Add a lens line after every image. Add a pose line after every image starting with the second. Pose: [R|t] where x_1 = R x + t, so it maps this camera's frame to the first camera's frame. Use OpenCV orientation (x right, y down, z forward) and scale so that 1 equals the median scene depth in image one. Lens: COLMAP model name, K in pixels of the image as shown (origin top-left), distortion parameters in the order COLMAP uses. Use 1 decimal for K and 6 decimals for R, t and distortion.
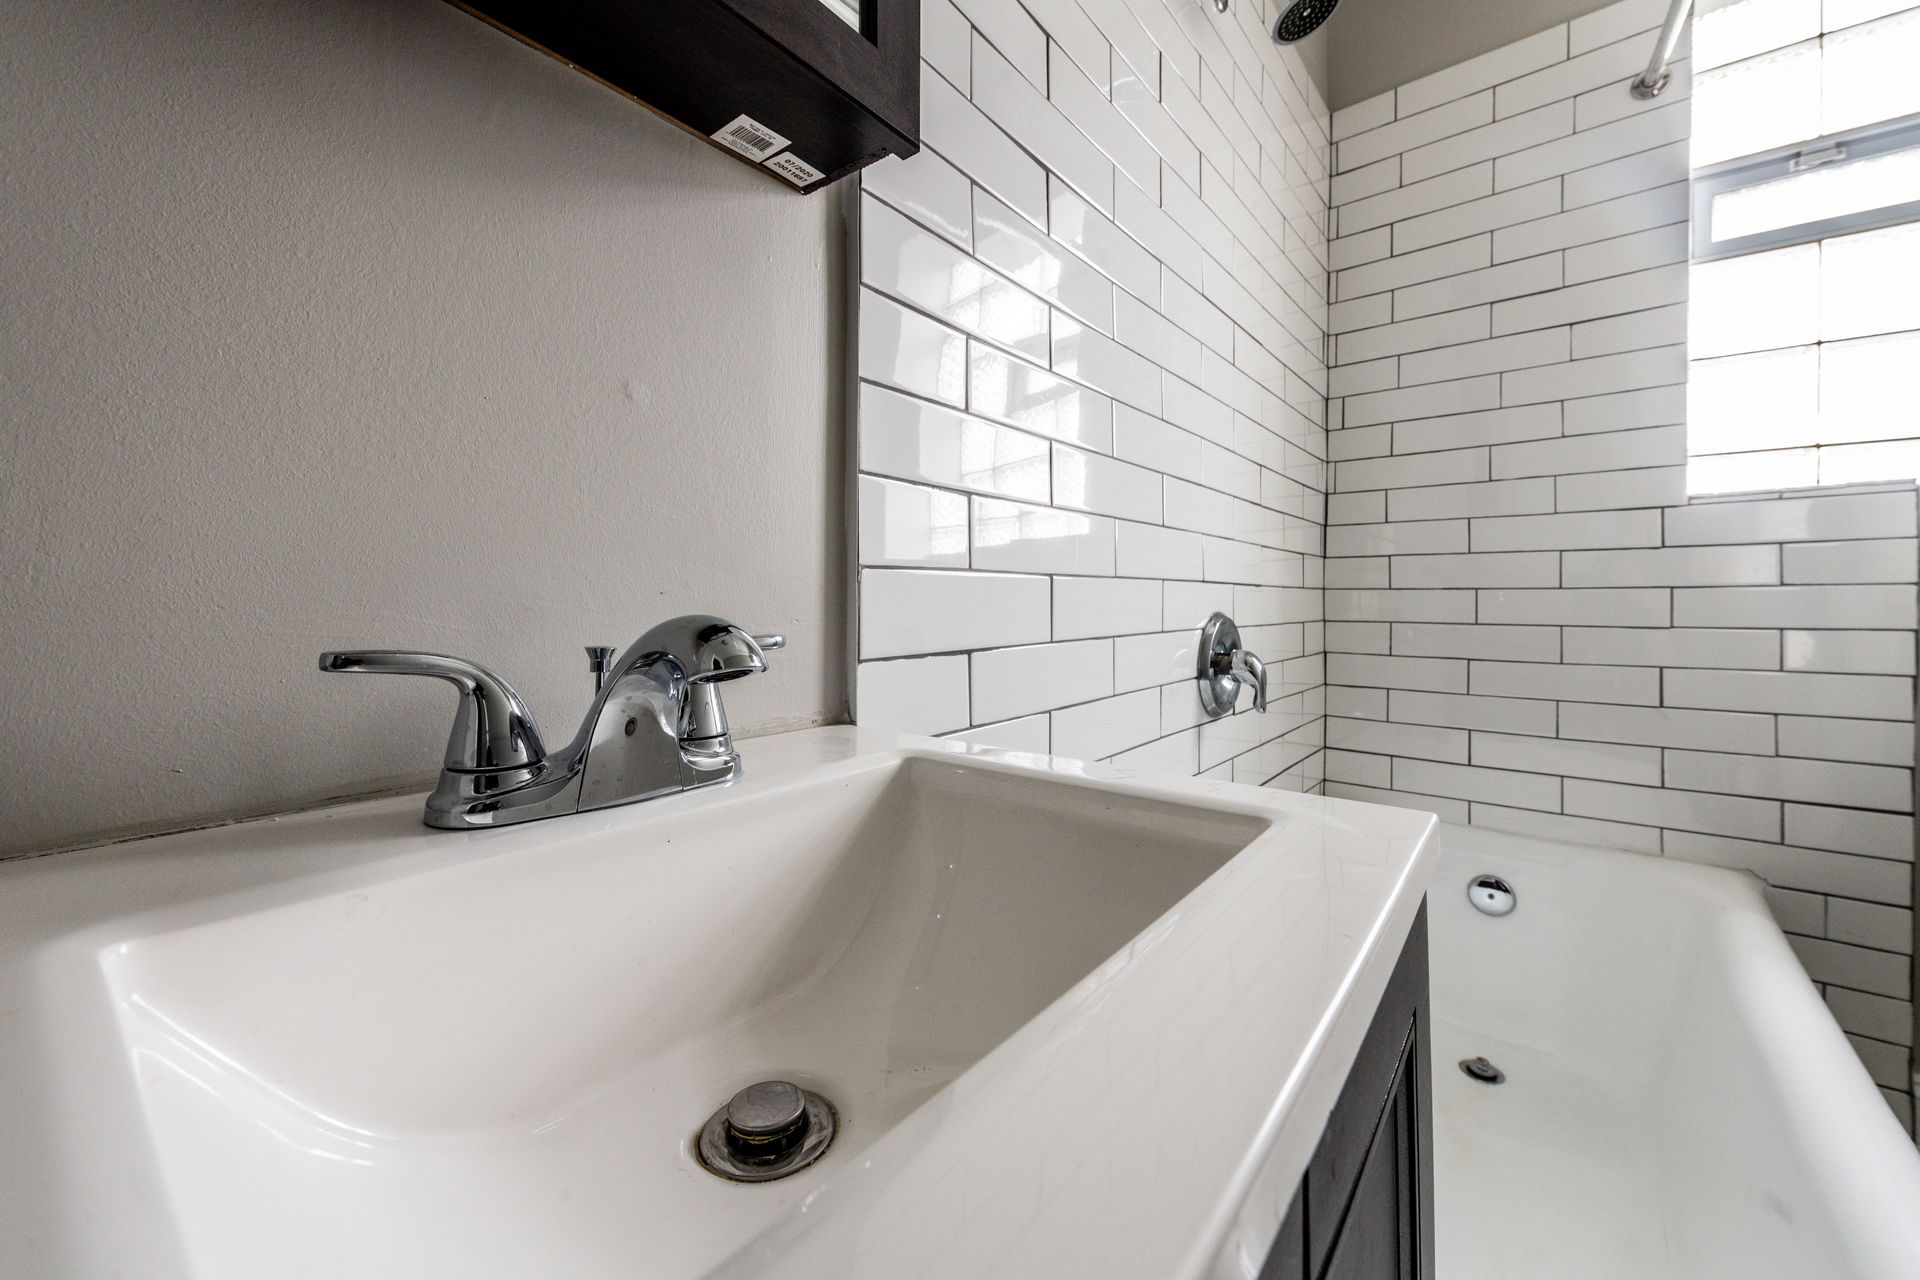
lens RADIAL K [[701.5, 0, 992.5], [0, 701.5, 605.6], [0, 0, 1]] dist [-0.000253, -0.000276]
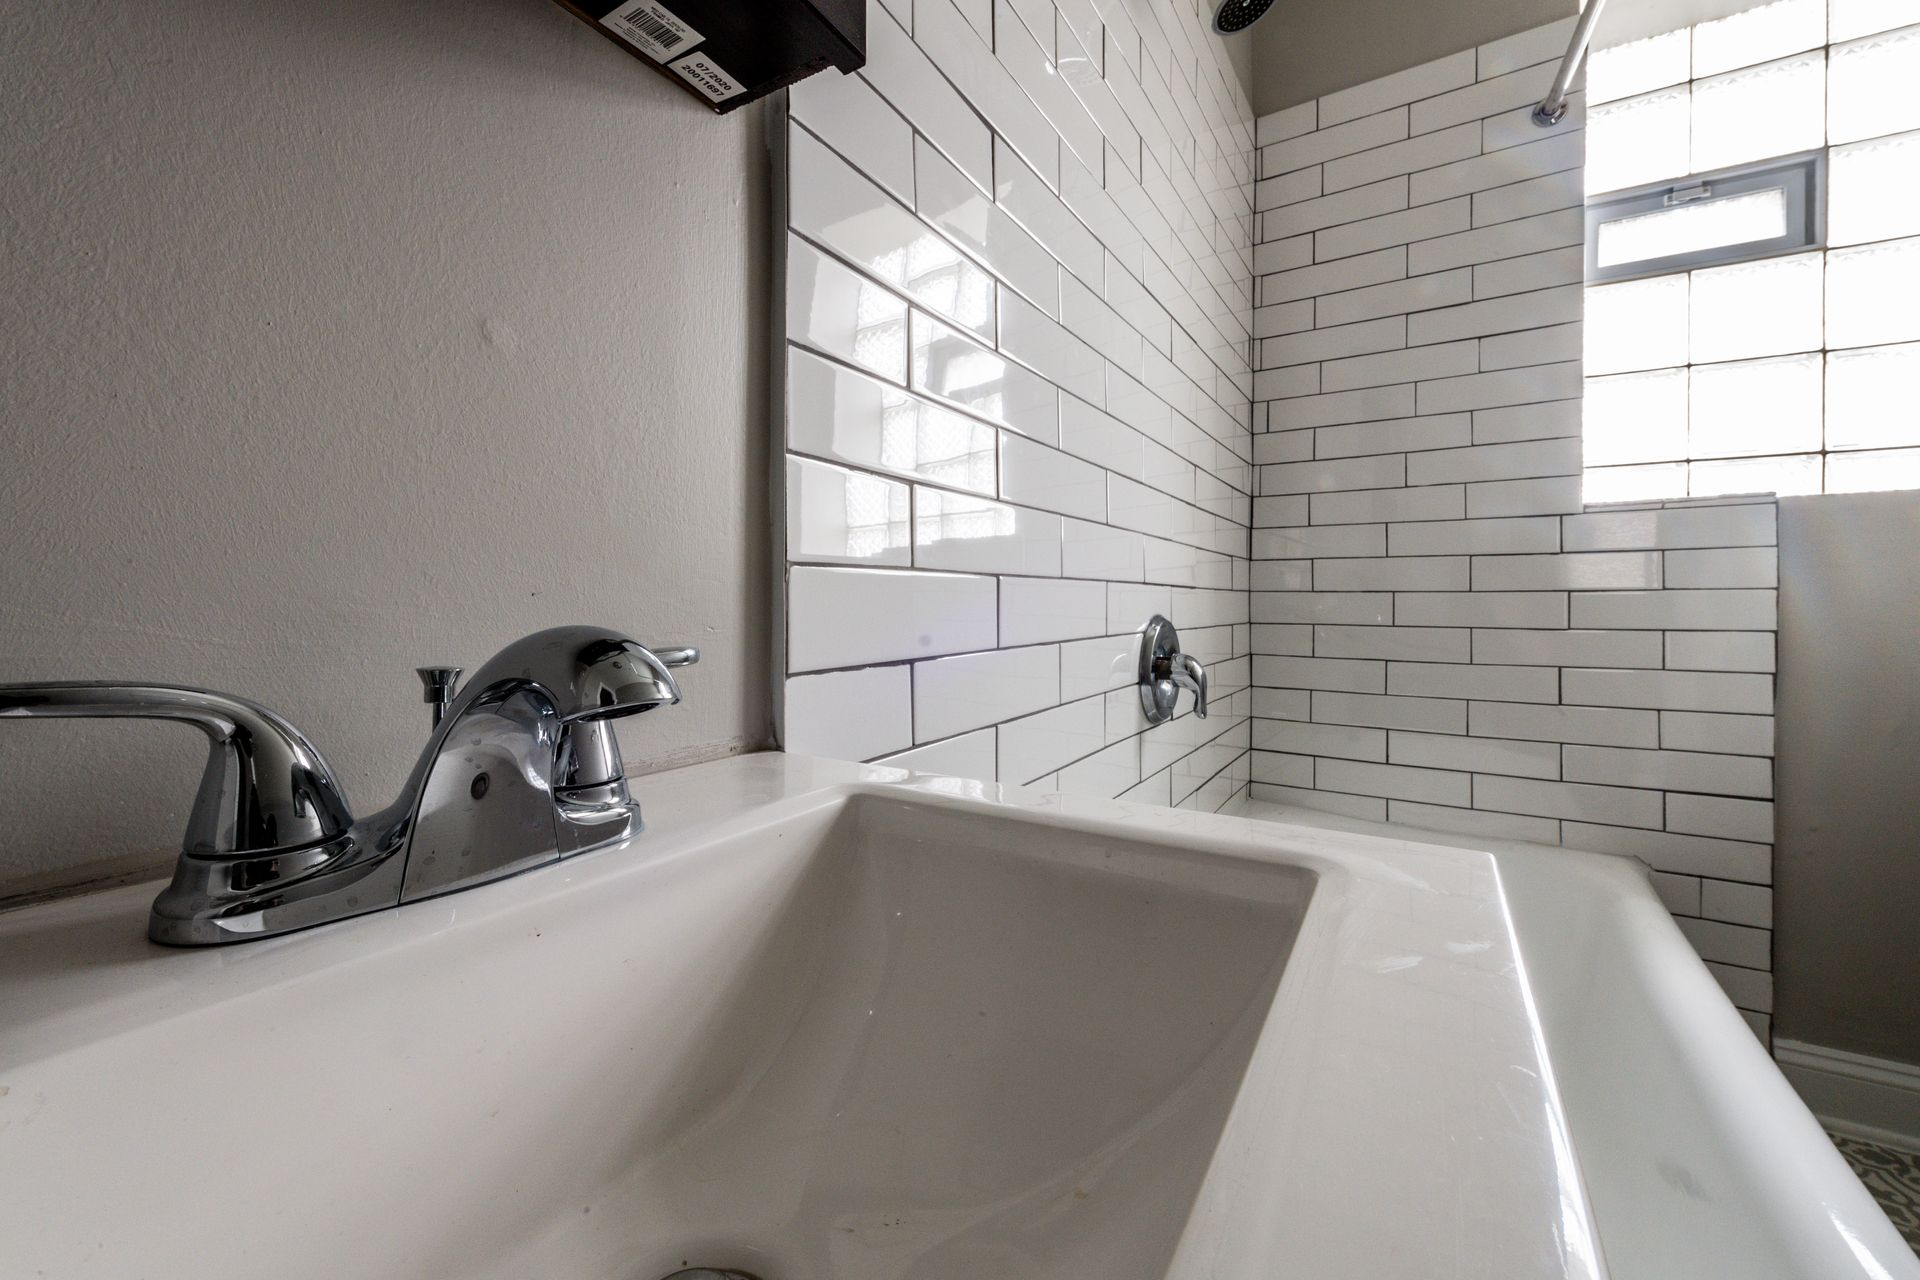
lens RADIAL K [[701.5, 0, 993.6], [0, 701.5, 607.8], [0, 0, 1]] dist [-0.000253, -0.000276]
pose [[0.991799, 0.000436, 0.127808, -0.024882], [-0.000653, 0.999998, 0.001661, -0.001799], [-0.127807, -0.001731, 0.991798, 0.063374]]
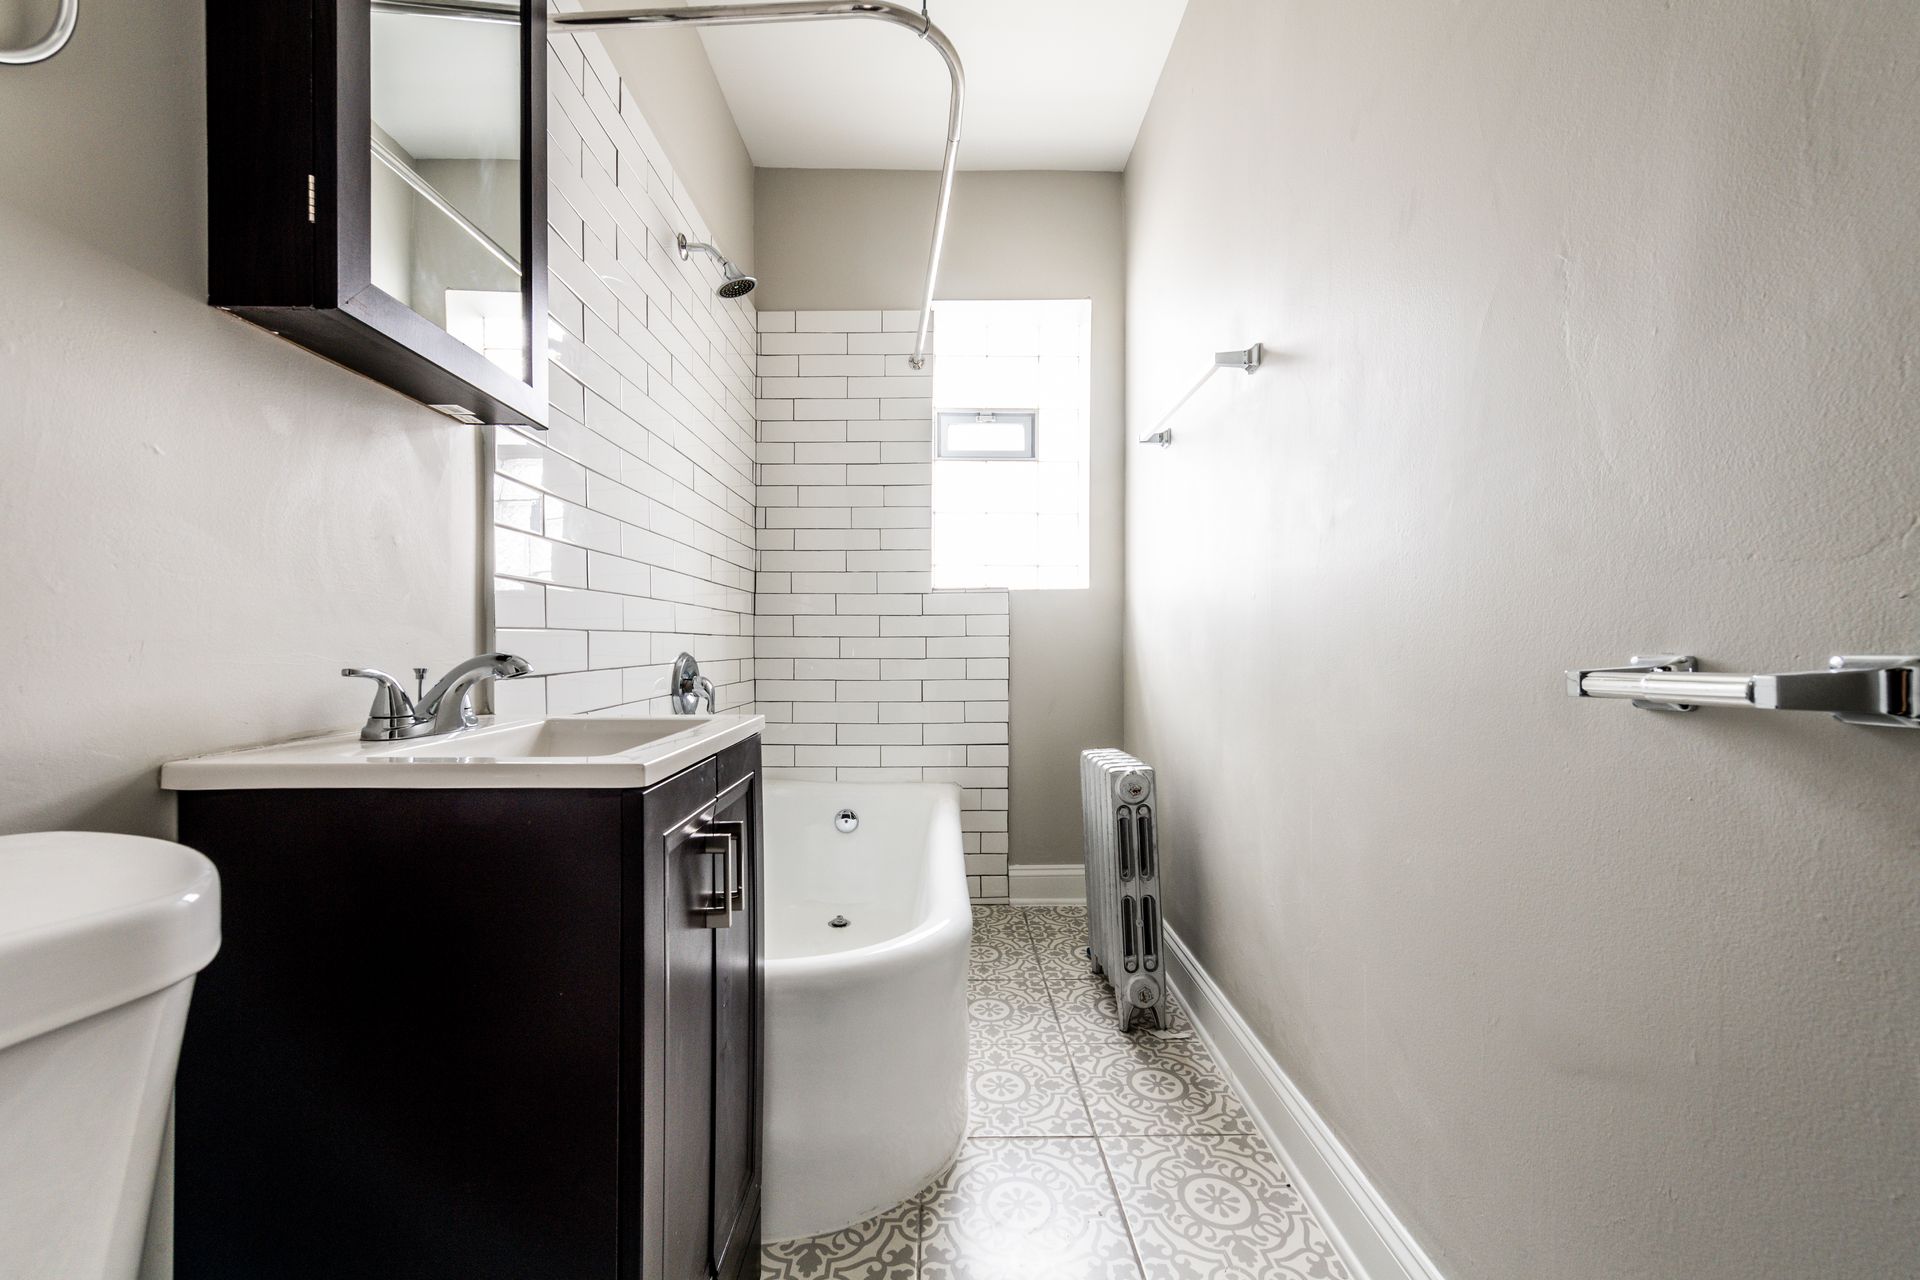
lens RADIAL K [[737.9, 0, 907.0], [0, 737.9, 640.5], [0, 0, 1]] dist [0.010024, -0.001244]
pose [[0.814347, 0.000065, 0.580379, -0.206766], [0.006049, 0.999945, -0.008599, -0.000029], [-0.580347, 0.010513, 0.814301, -0.563224]]
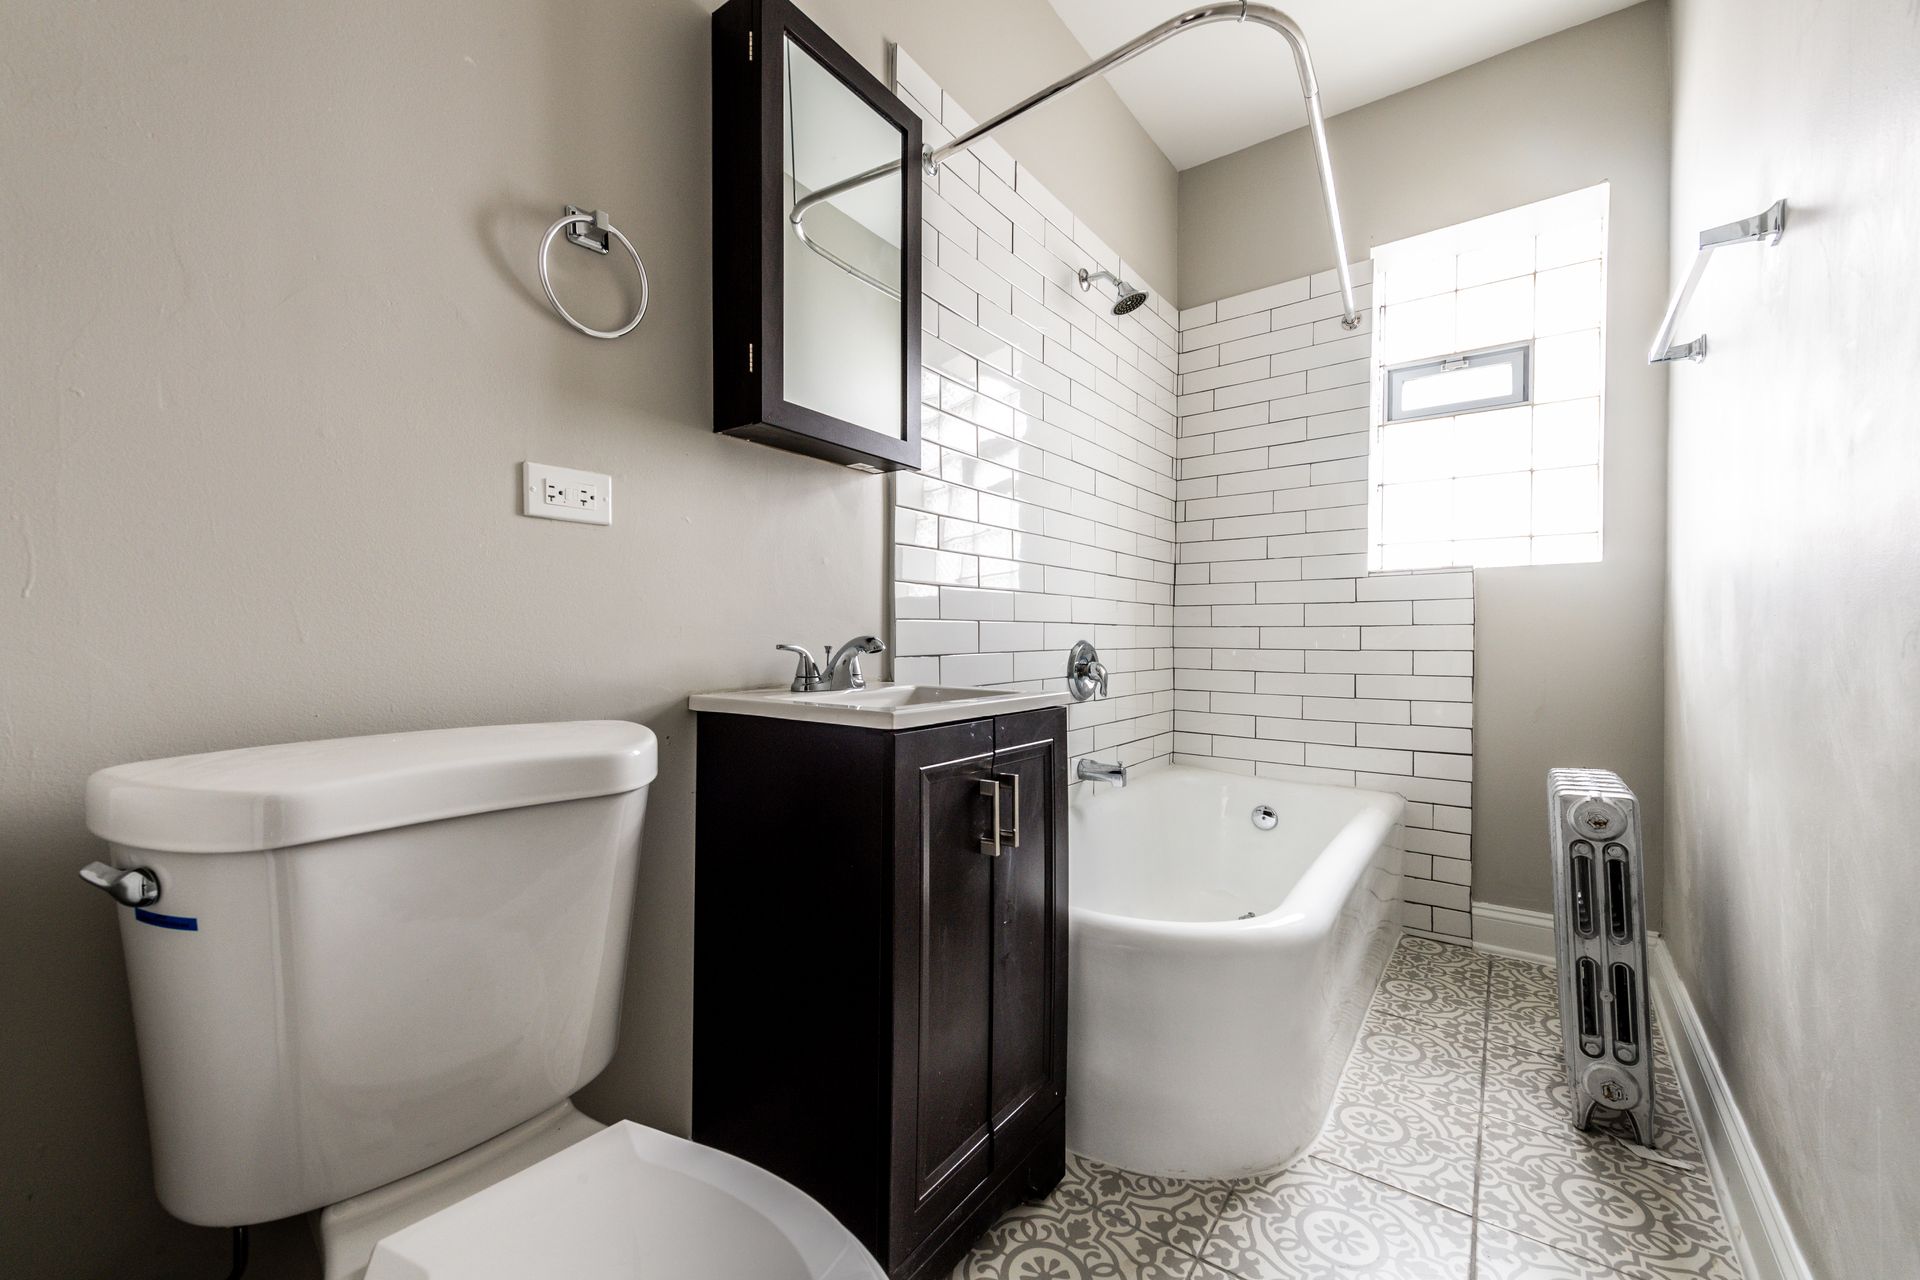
lens RADIAL K [[737.9, 0, 954.7], [0, 737.9, 632.8], [0, 0, 1]] dist [0.010024, -0.001244]
pose [[0.999920, 0.000875, -0.012604, 0.026149], [-0.001024, 0.999930, -0.011766, 0.011464], [0.012593, 0.011778, 0.999851, -0.768812]]
